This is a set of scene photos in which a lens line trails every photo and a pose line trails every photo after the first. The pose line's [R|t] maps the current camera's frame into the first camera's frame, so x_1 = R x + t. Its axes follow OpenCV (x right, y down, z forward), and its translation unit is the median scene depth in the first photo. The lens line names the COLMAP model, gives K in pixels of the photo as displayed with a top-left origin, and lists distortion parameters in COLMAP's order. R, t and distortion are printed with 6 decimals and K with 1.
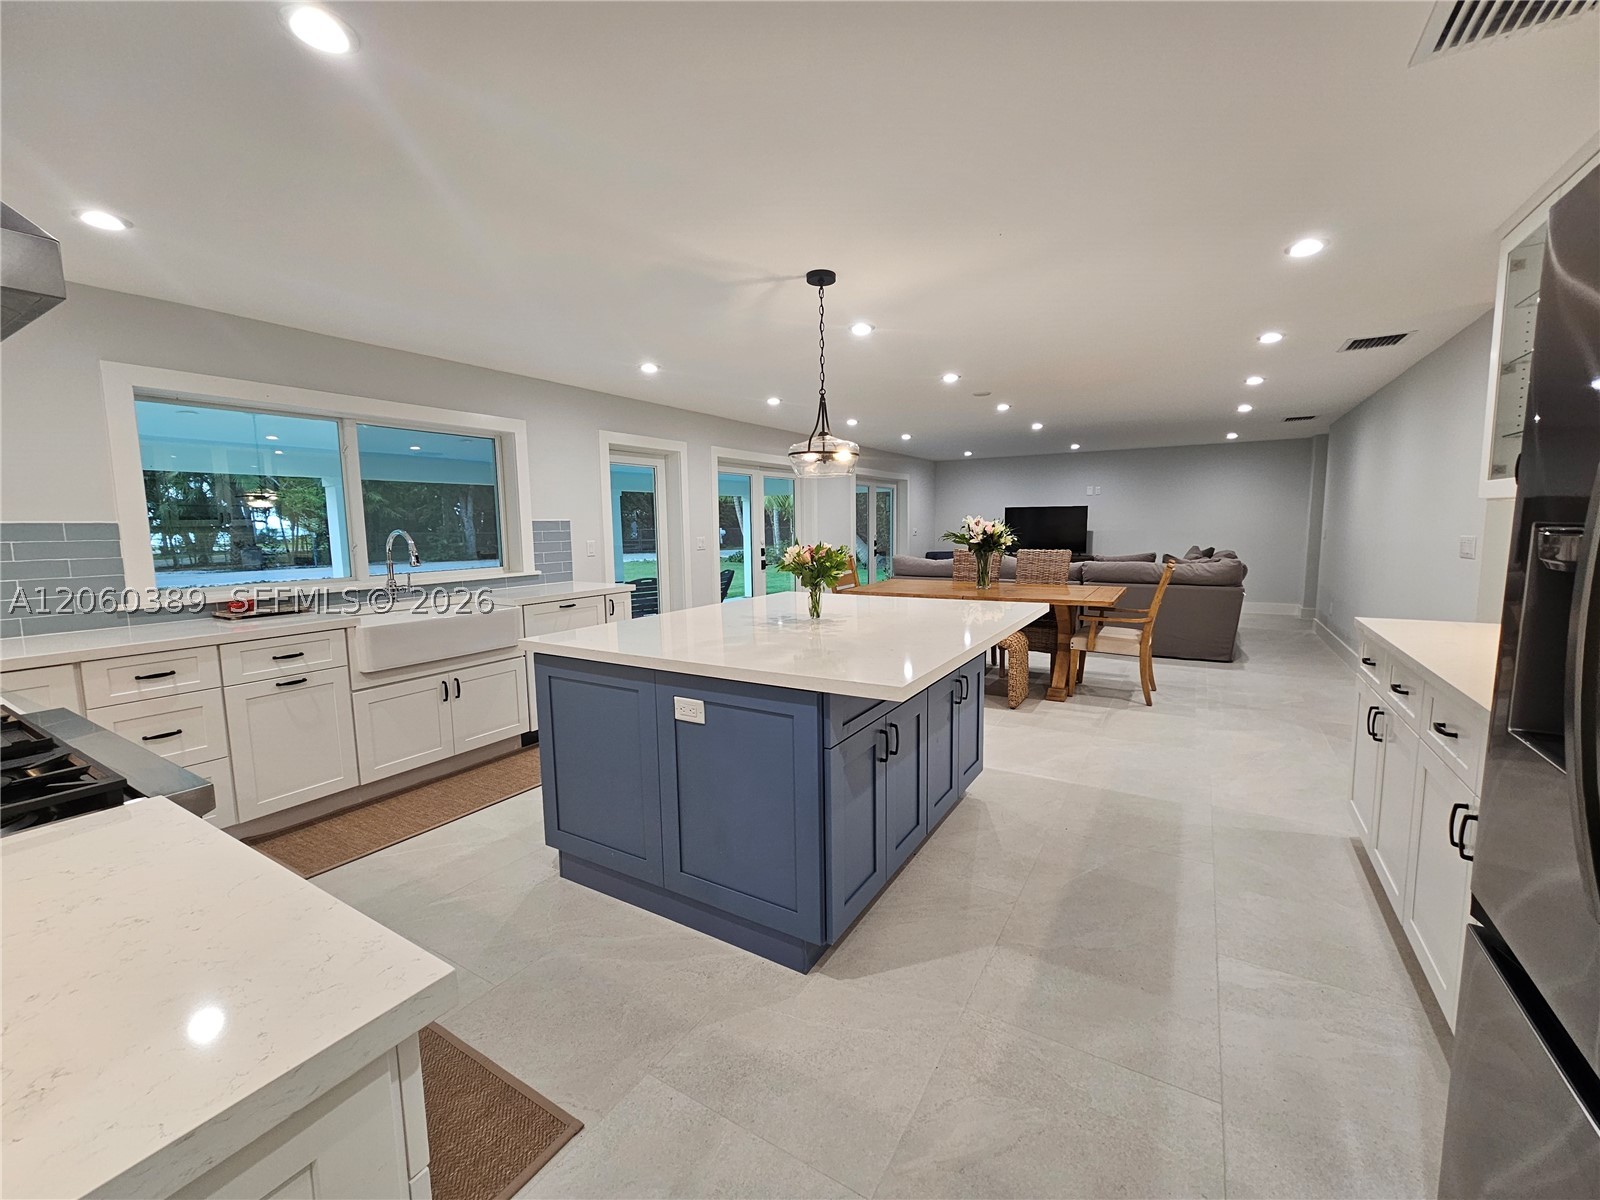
lens RADIAL K [[654.0, 0, 809.7], [0, 654.0, 593.8], [0, 0, 1]] dist [0.001334, 0.000213]
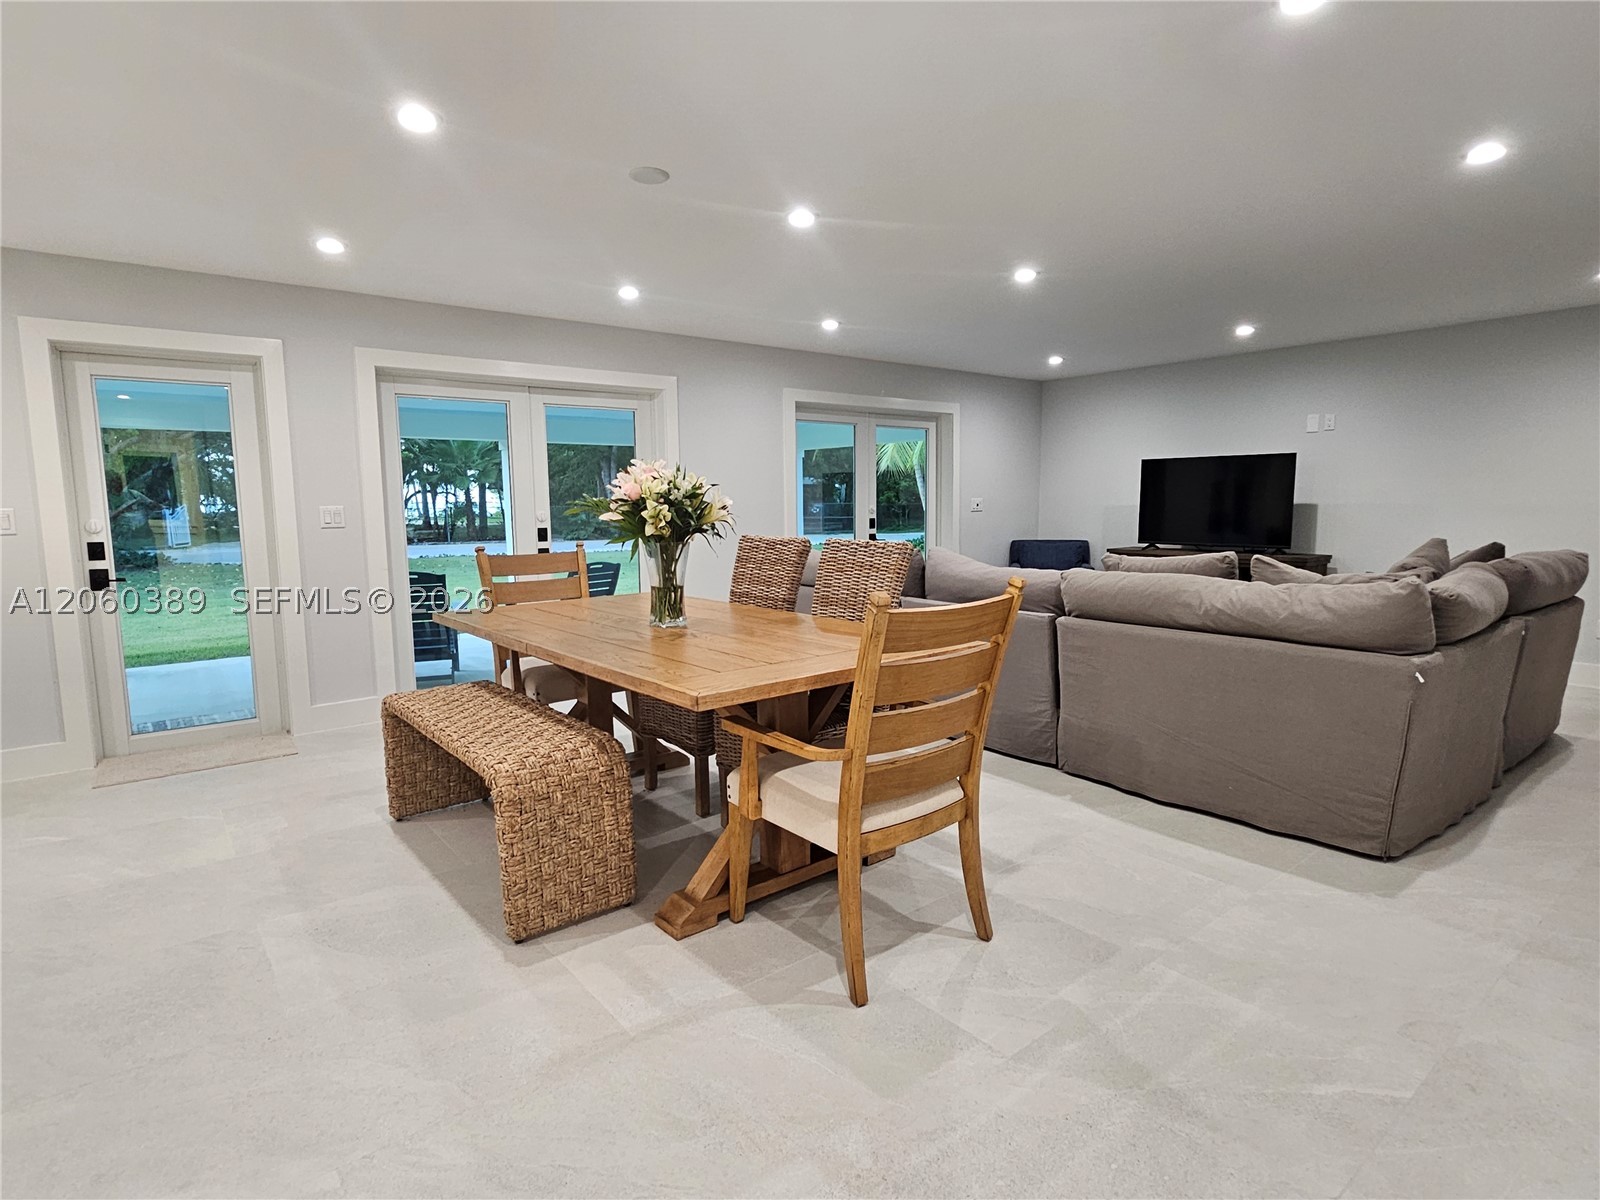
lens RADIAL K [[847.1, 0, 808.8], [0, 847.1, 597.6], [0, 0, 1]] dist [0.001731, 0.002754]
pose [[0.937704, 0.043252, -0.344732, 0.327456], [-0.039814, 0.999062, 0.017049, -0.024341], [0.345146, -0.002262, 0.938546, 0.295785]]
